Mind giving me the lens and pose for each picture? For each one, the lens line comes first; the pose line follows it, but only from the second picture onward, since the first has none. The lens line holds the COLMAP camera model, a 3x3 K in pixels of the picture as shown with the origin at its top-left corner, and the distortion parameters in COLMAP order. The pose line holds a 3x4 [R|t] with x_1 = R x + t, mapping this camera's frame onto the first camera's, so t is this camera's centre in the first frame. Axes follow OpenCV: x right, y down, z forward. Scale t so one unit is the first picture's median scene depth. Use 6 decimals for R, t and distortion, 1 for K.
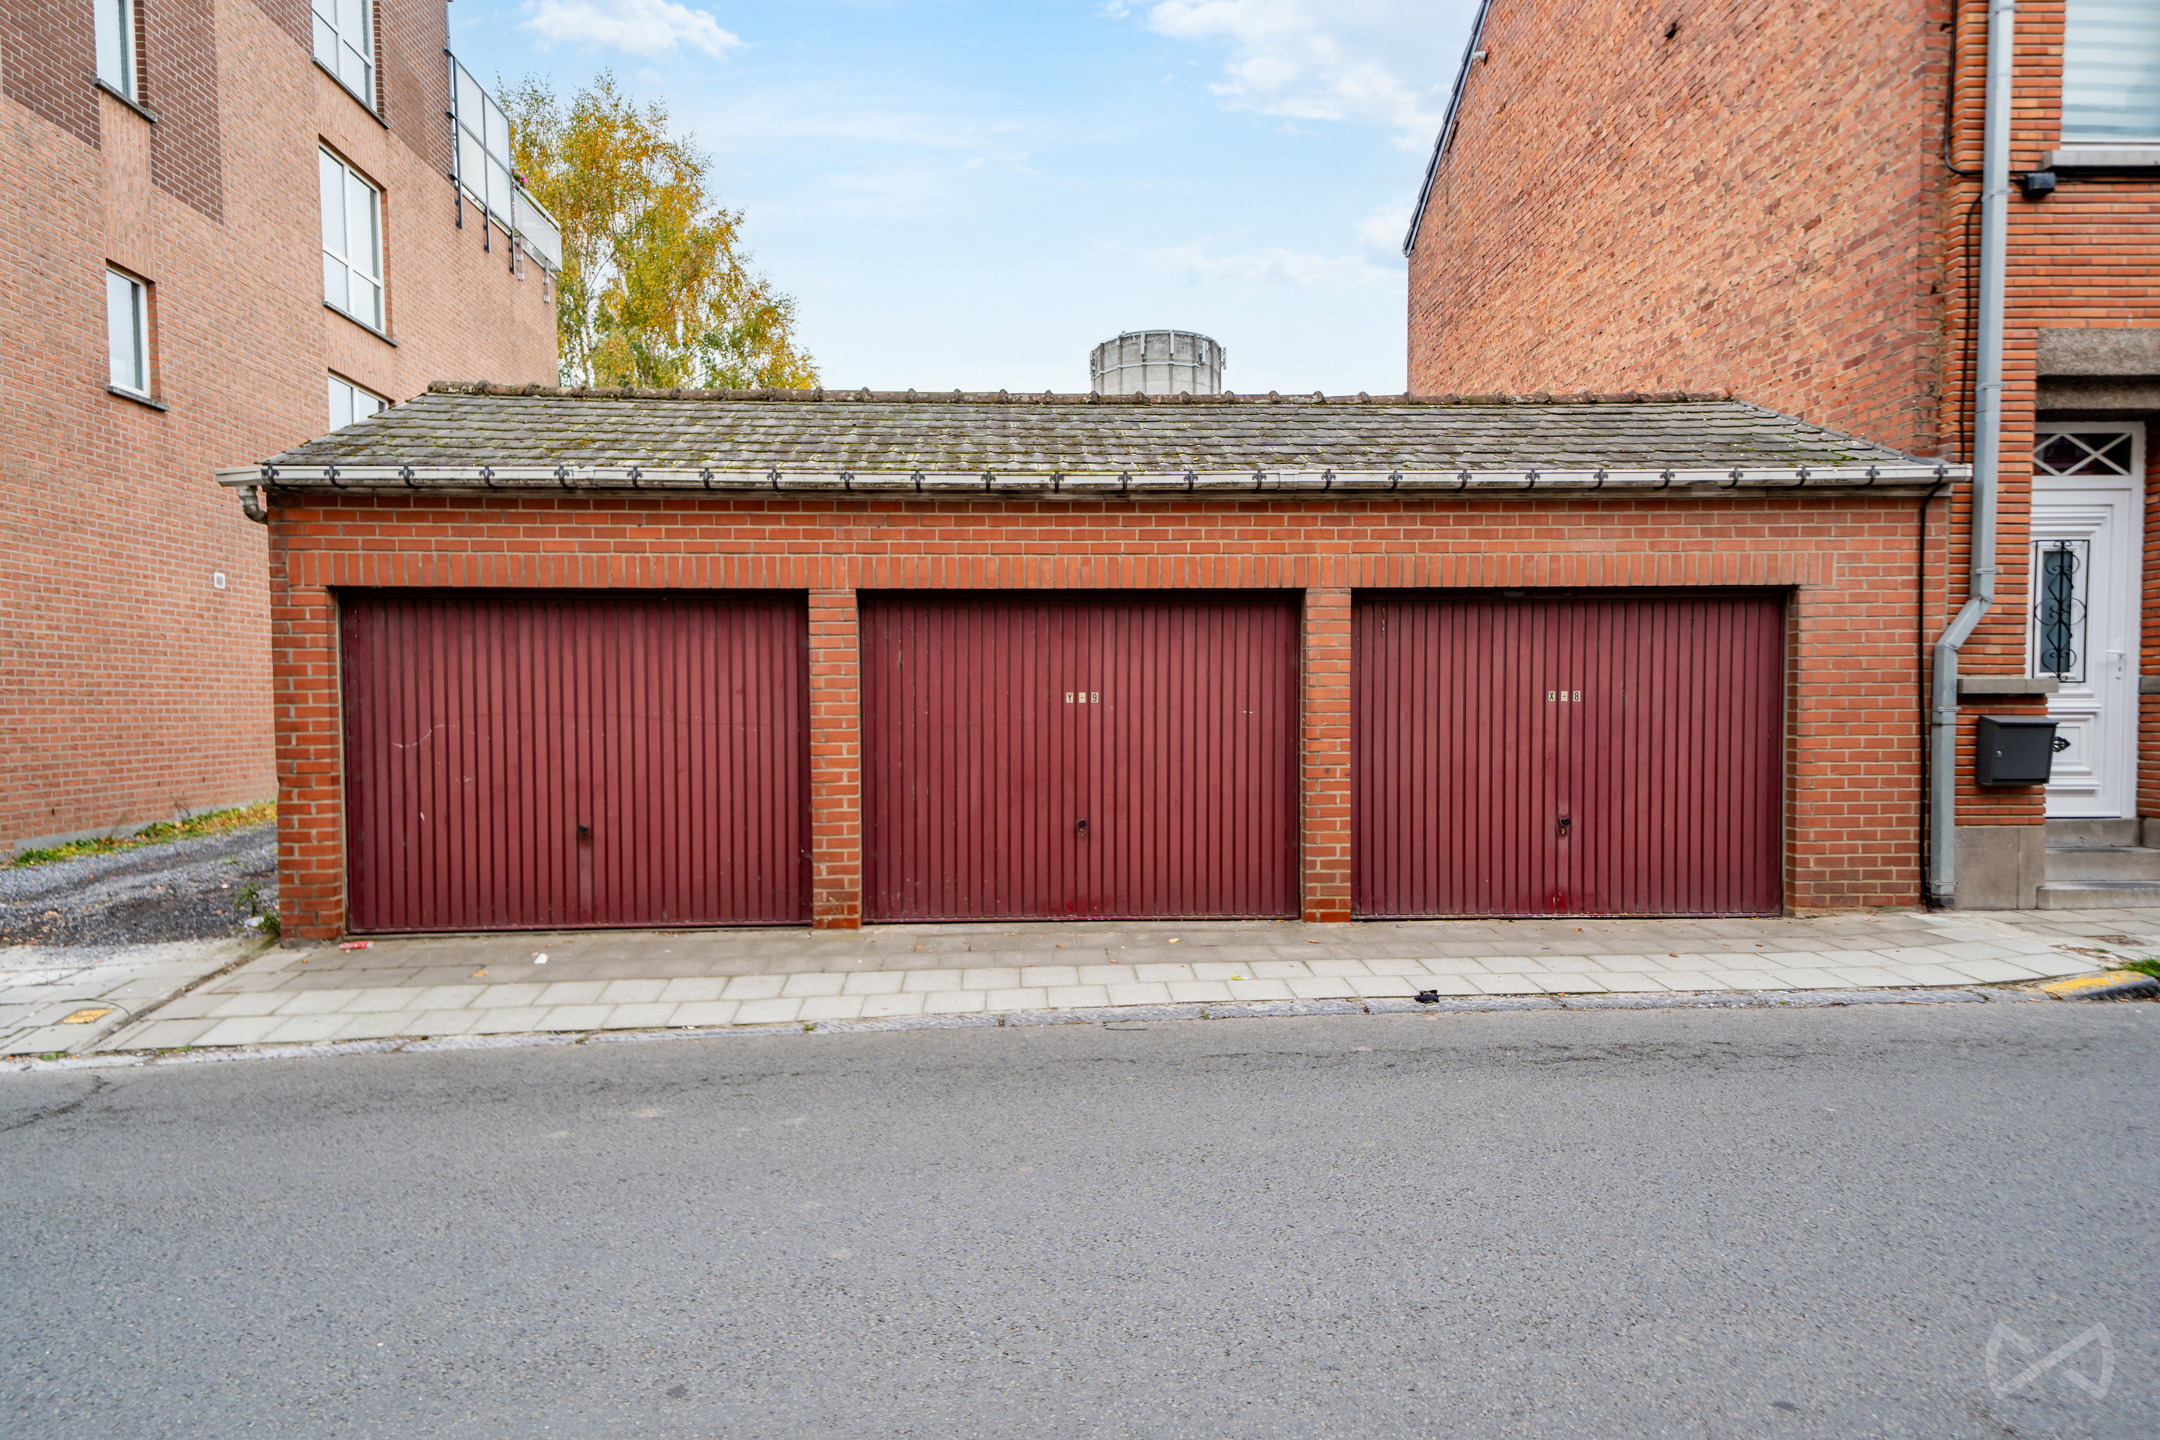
lens RADIAL K [[1177.3, 0, 1078.1], [0, 1177.3, 718.4], [0, 0, 1]] dist [0.047564, -0.002457]
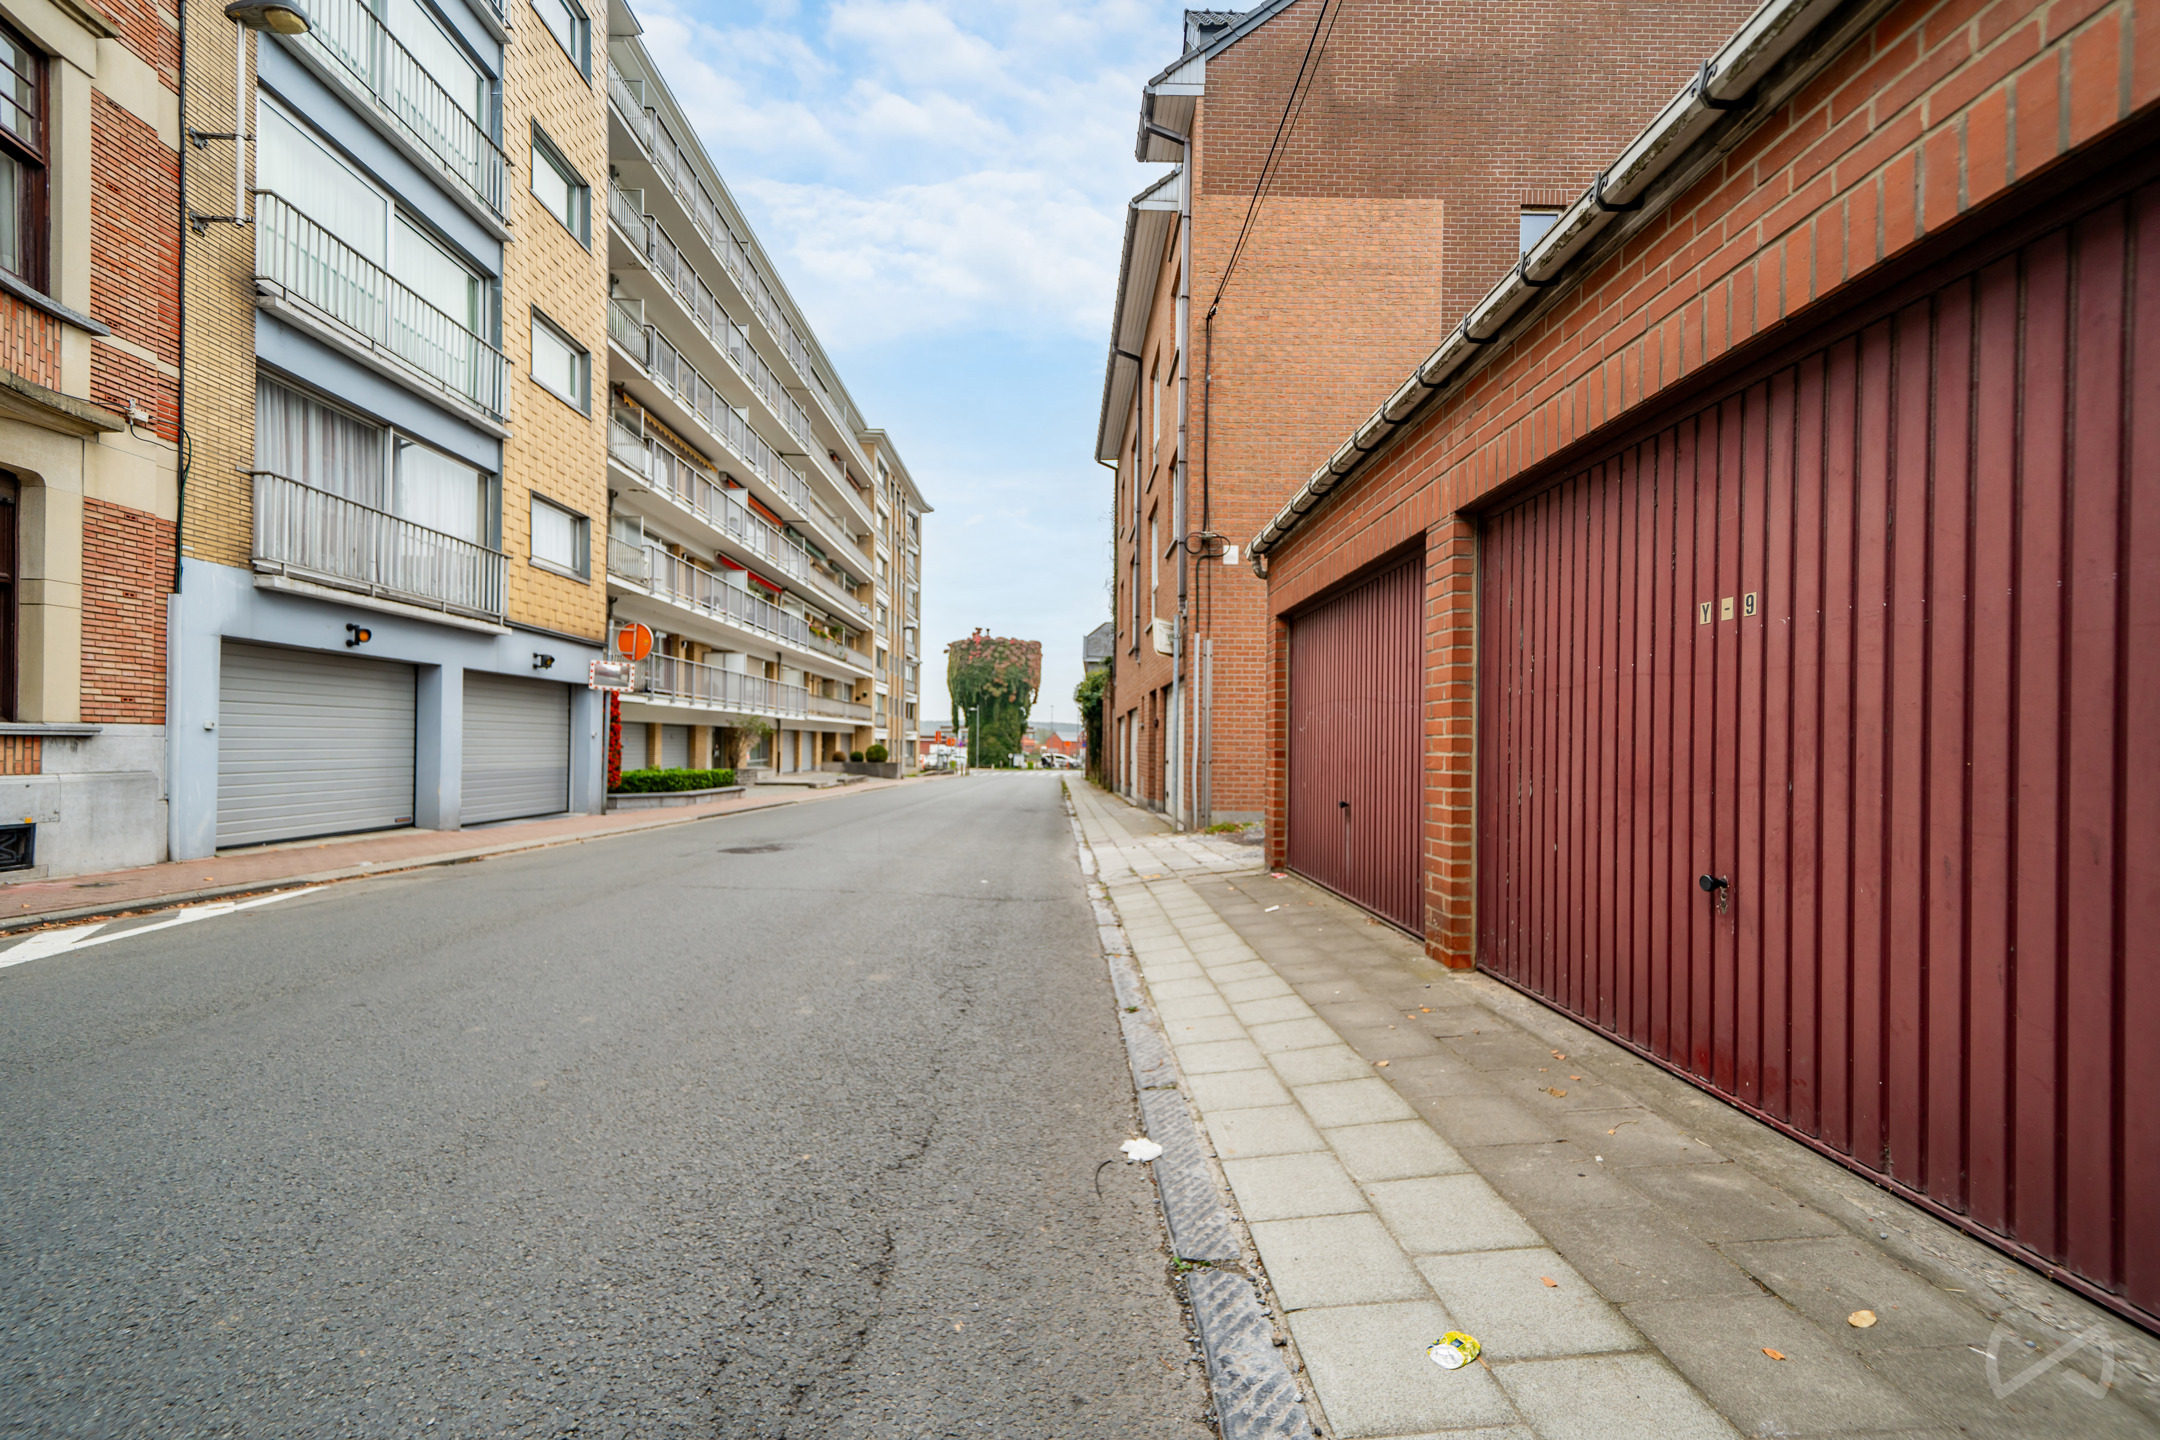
lens RADIAL K [[847.2, 0, 1078.0], [0, 847.2, 733.1], [0, 0, 1]] dist [0.017856, 0.000134]
pose [[-0.034865, -0.012195, -0.999318, 0.320612], [-0.029113, 0.999514, -0.011182, 0.038737], [0.998968, 0.028703, -0.035203, 0.708889]]
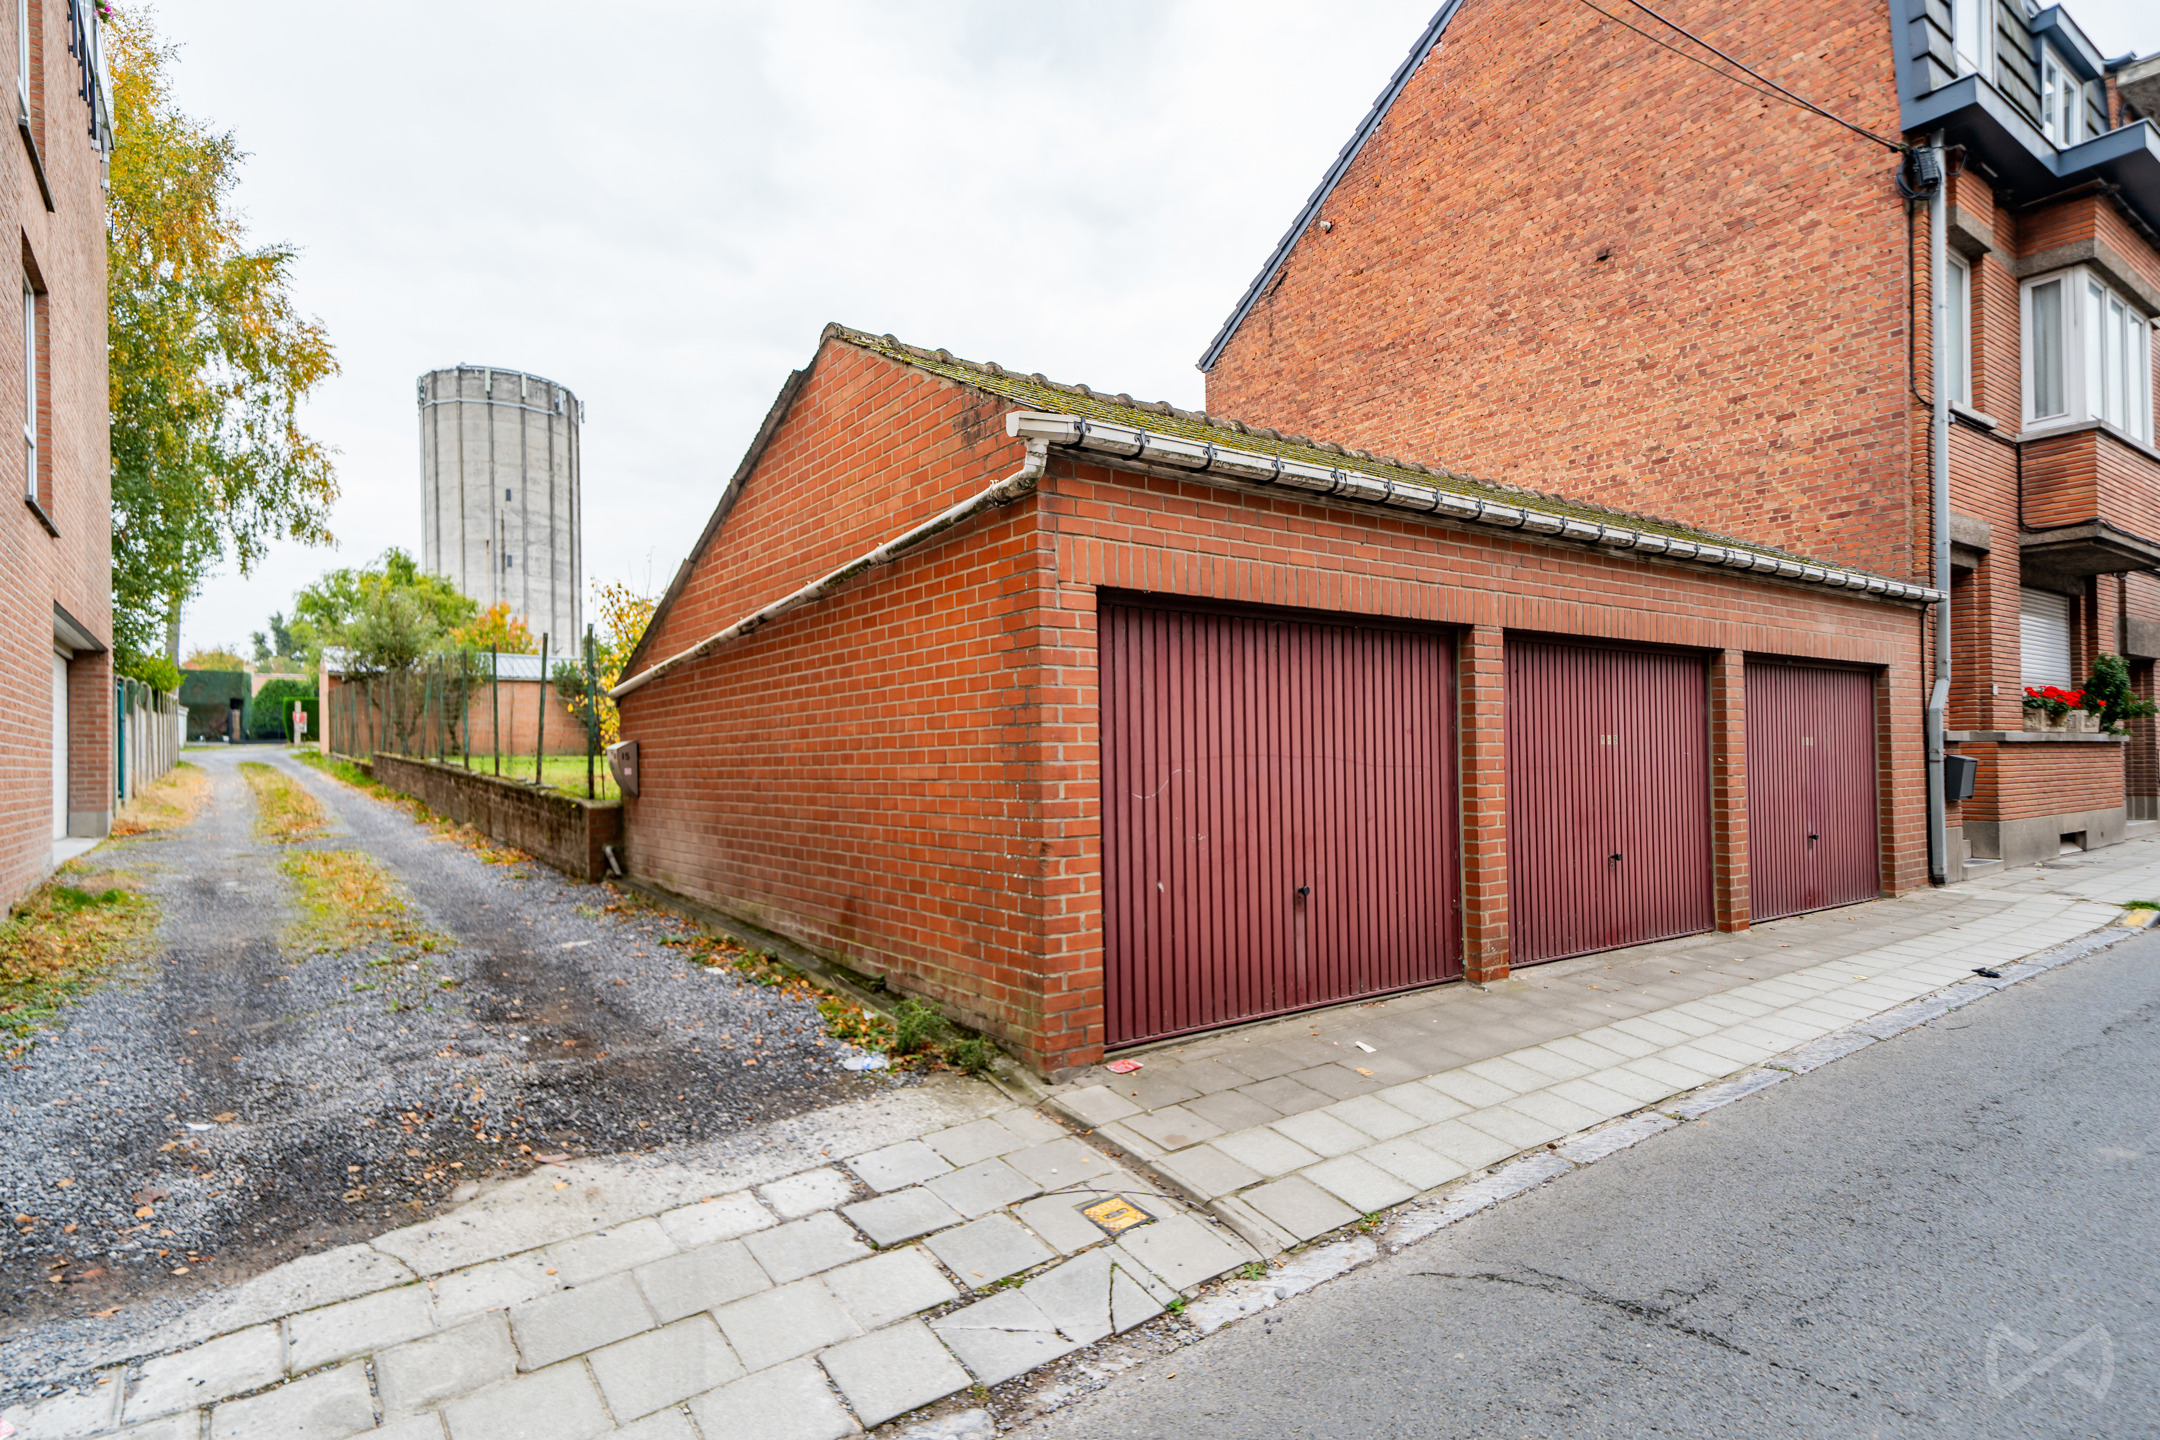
lens RADIAL K [[1107.6, 0, 1083.8], [0, 1107.6, 726.1], [0, 0, 1]] dist [0.048878, -0.000612]
pose [[0.833187, 0.011836, 0.552864, -0.901259], [0.015051, 0.998915, -0.044067, 0.007168], [-0.552786, 0.045038, 0.832105, 0.381961]]
